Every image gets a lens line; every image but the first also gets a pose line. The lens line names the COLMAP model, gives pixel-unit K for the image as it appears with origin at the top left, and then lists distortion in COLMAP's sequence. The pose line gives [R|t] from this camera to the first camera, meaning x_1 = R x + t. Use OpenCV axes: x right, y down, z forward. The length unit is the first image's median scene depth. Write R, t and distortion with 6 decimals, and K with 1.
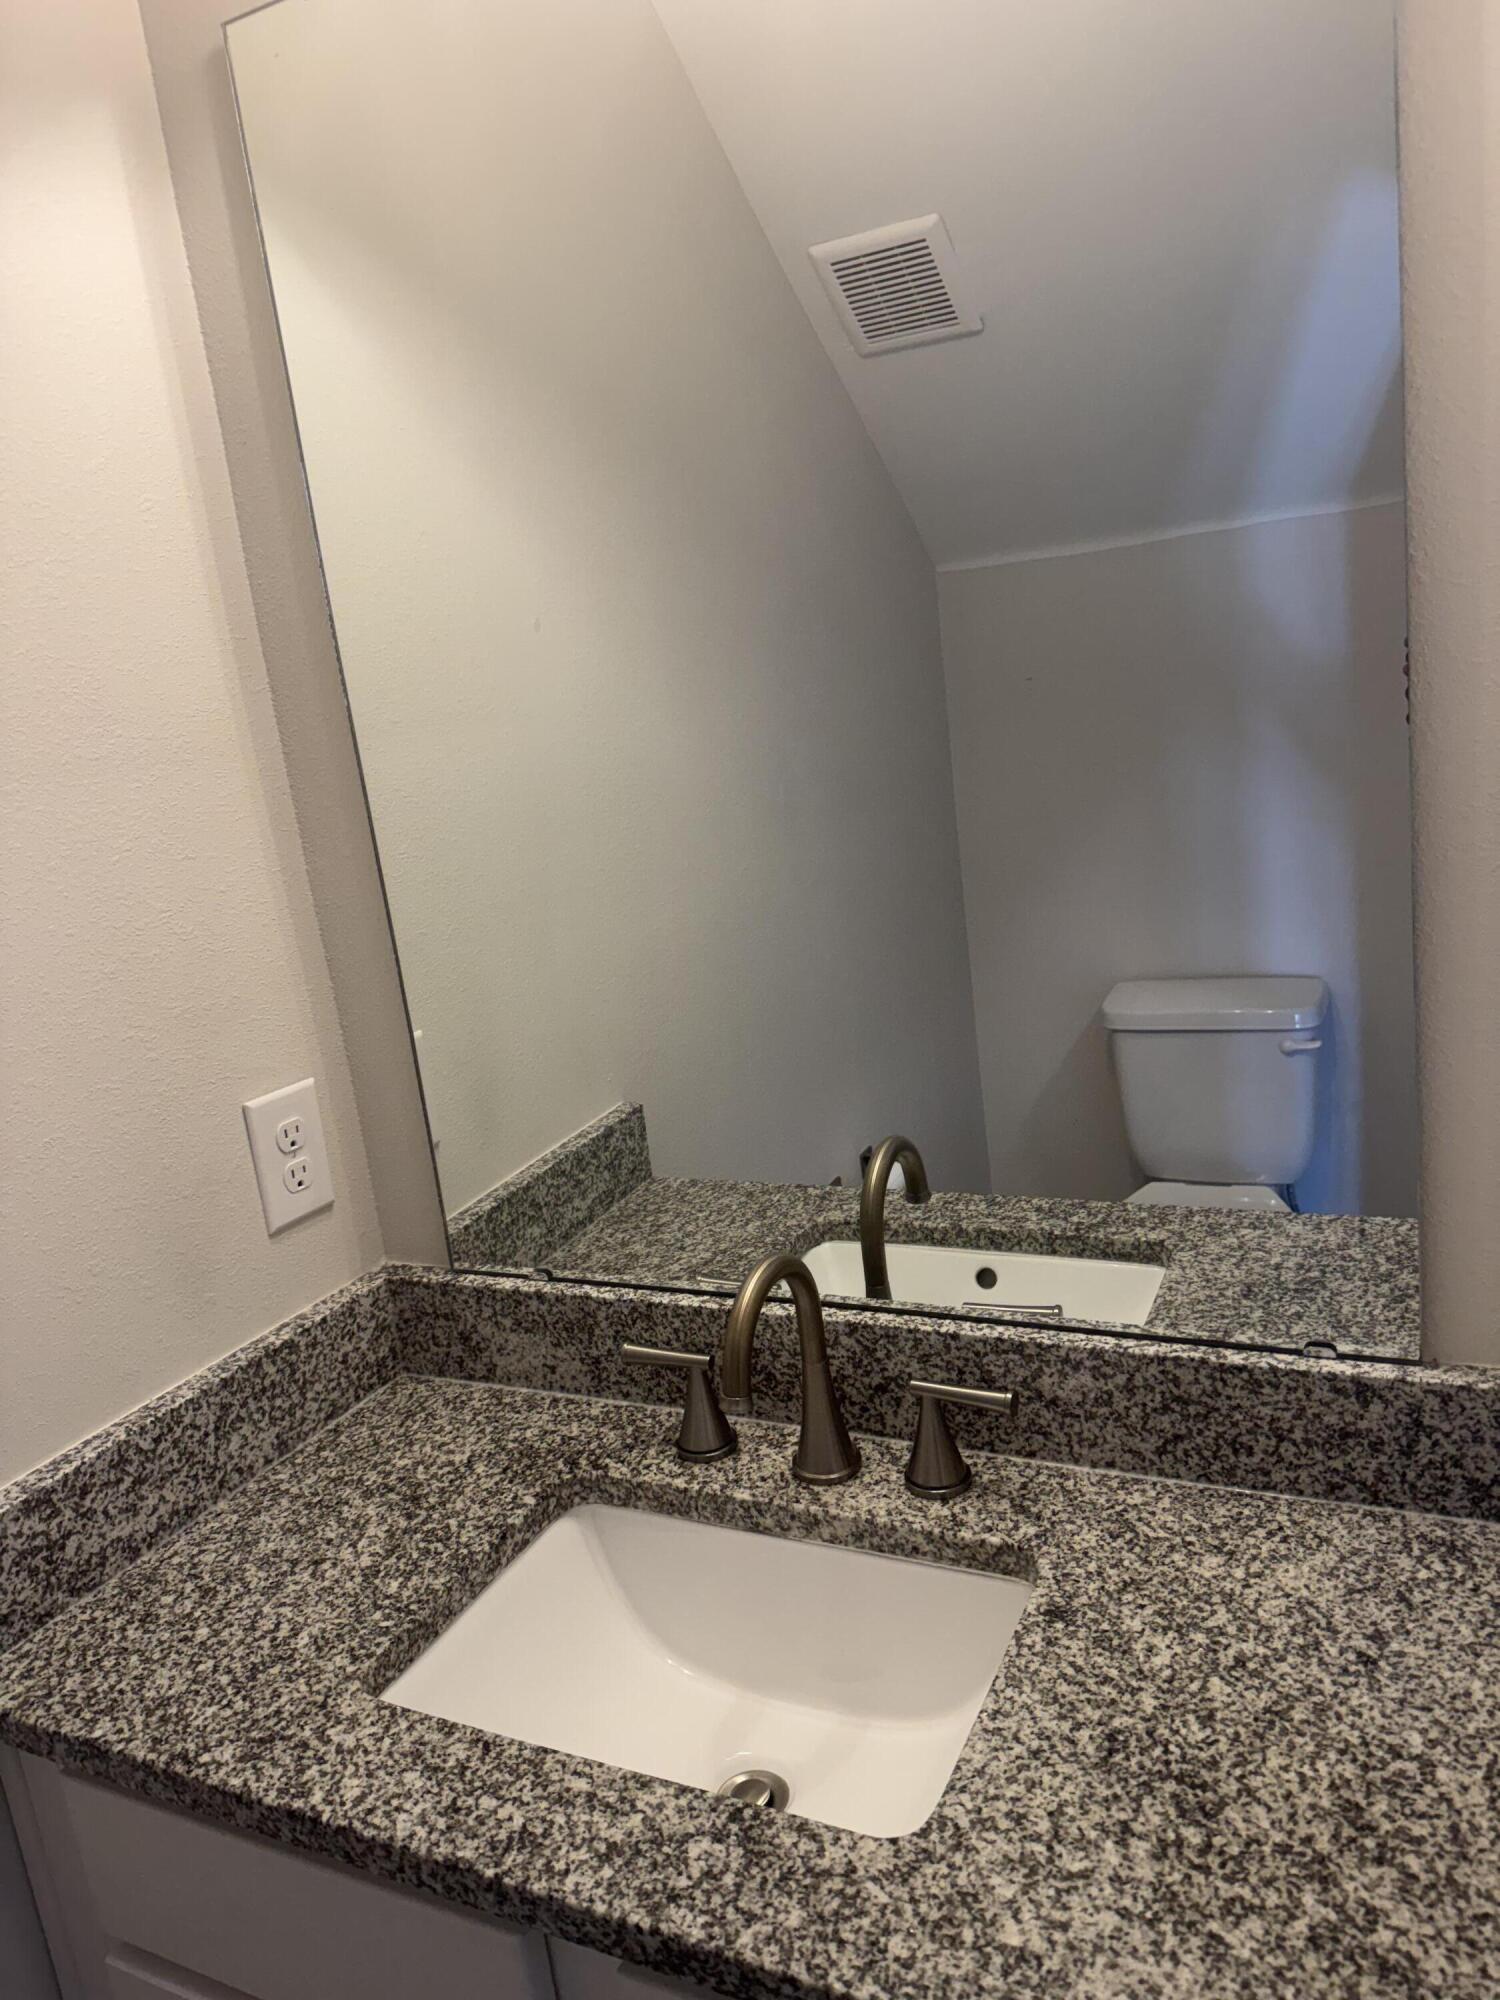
lens RADIAL K [[1403.8, 0, 757.0], [0, 1403.8, 1003.6], [0, 0, 1]] dist [0.134611, -0.182722]
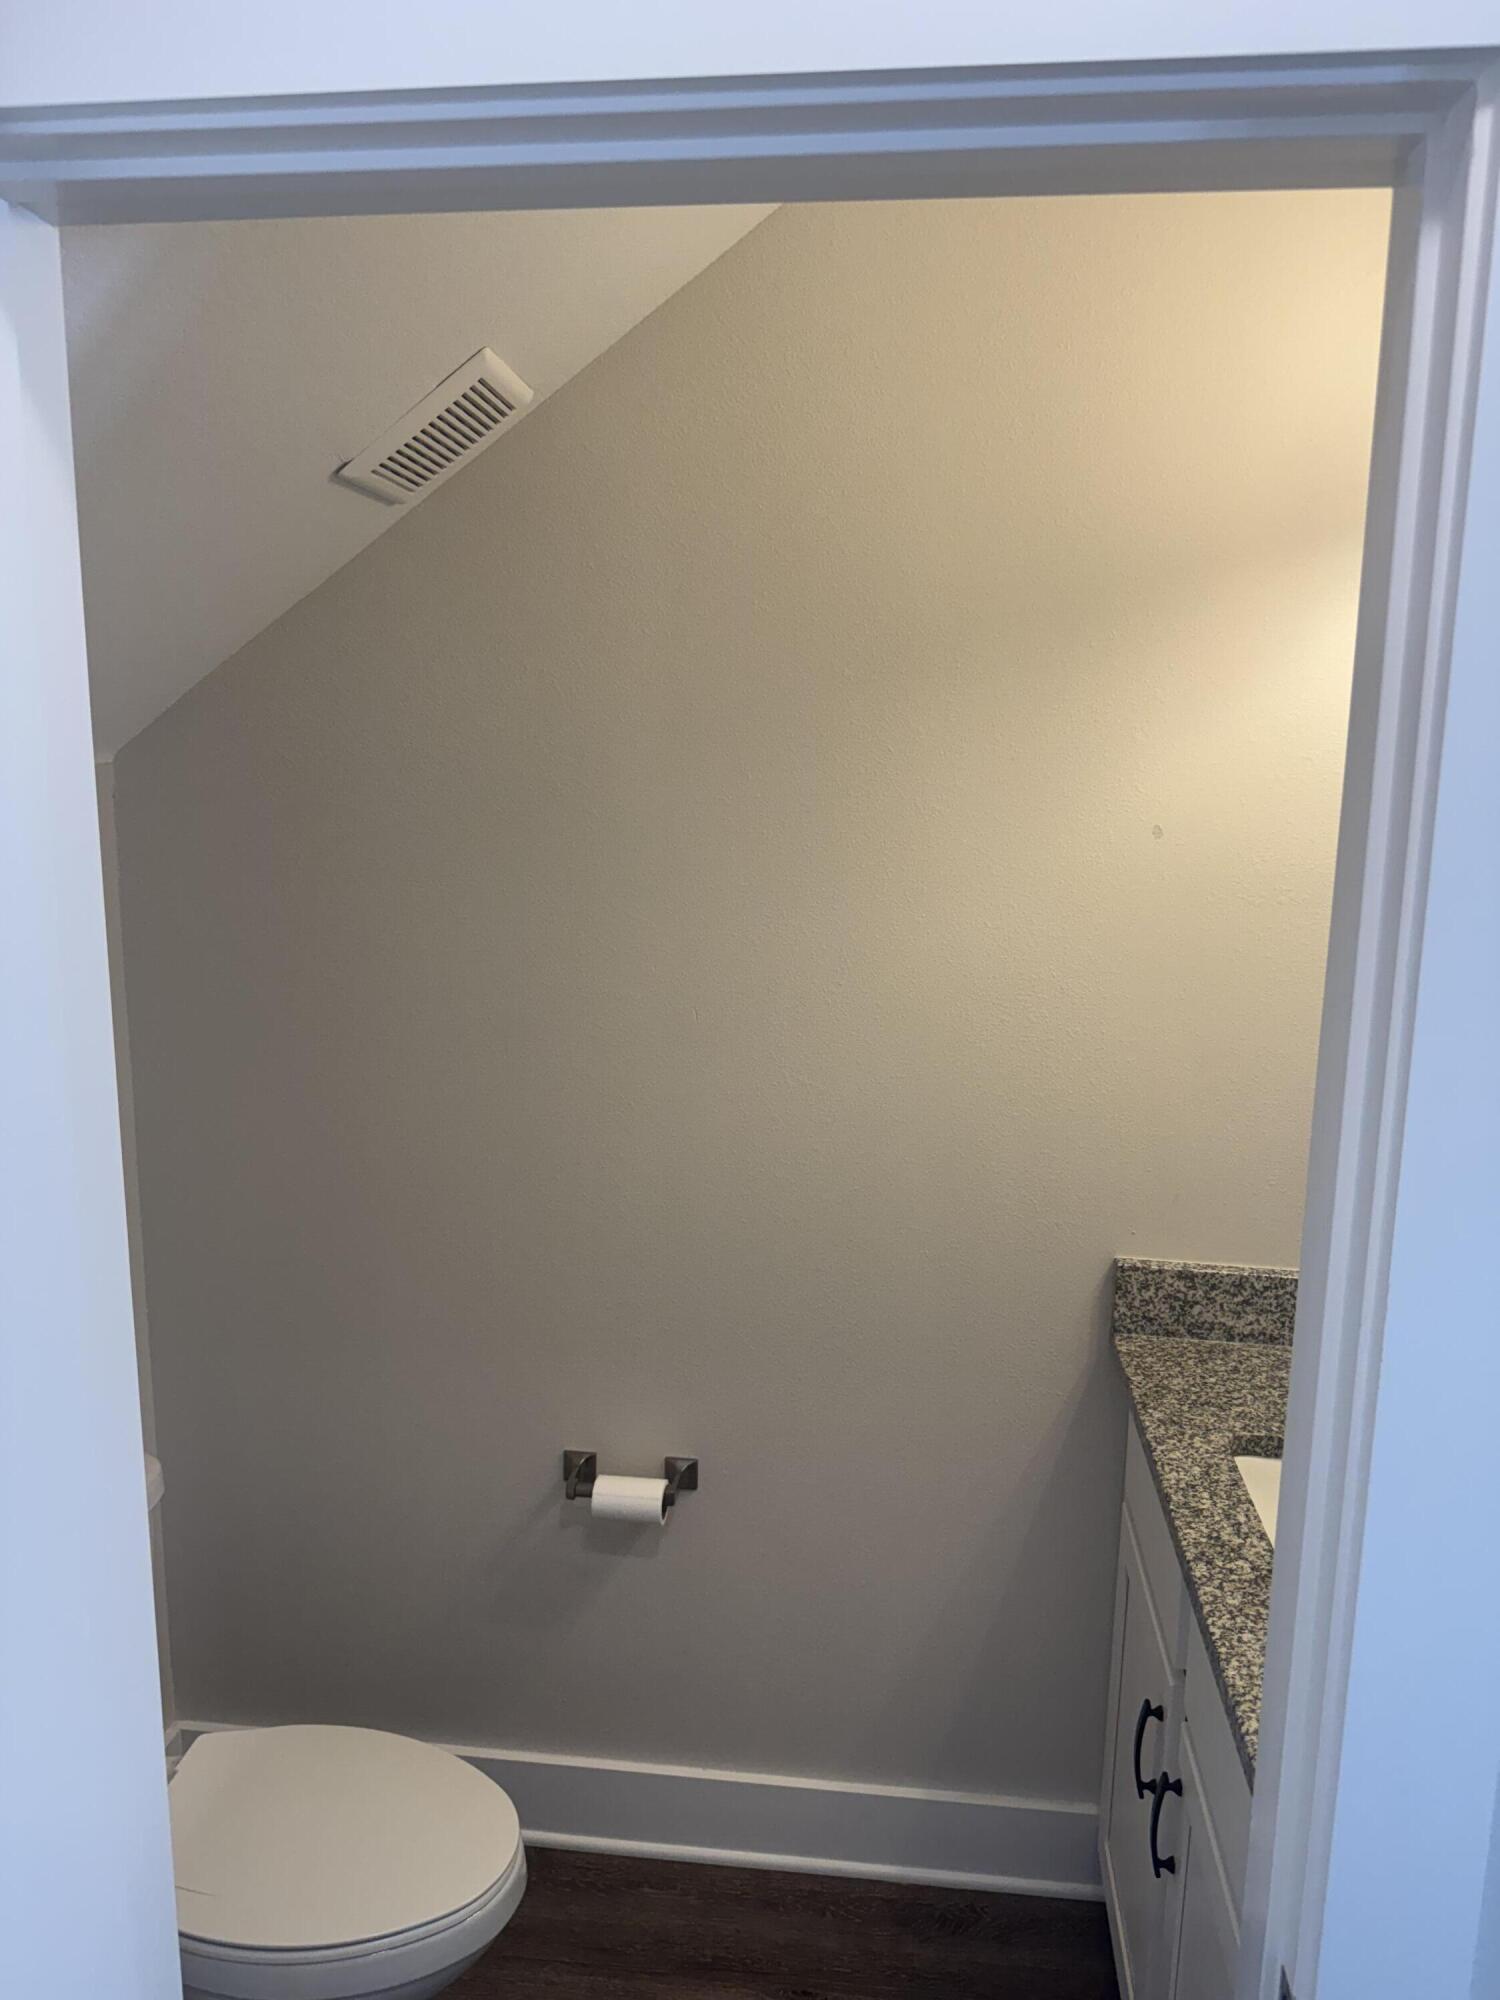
lens RADIAL K [[1403.8, 0, 757.0], [0, 1403.8, 1003.6], [0, 0, 1]] dist [0.134611, -0.182722]
pose [[0.333024, 0.288725, -0.897626, 0.859354], [-0.262714, 0.942682, 0.205749, -0.220341], [0.905581, 0.167299, 0.389788, -0.290046]]
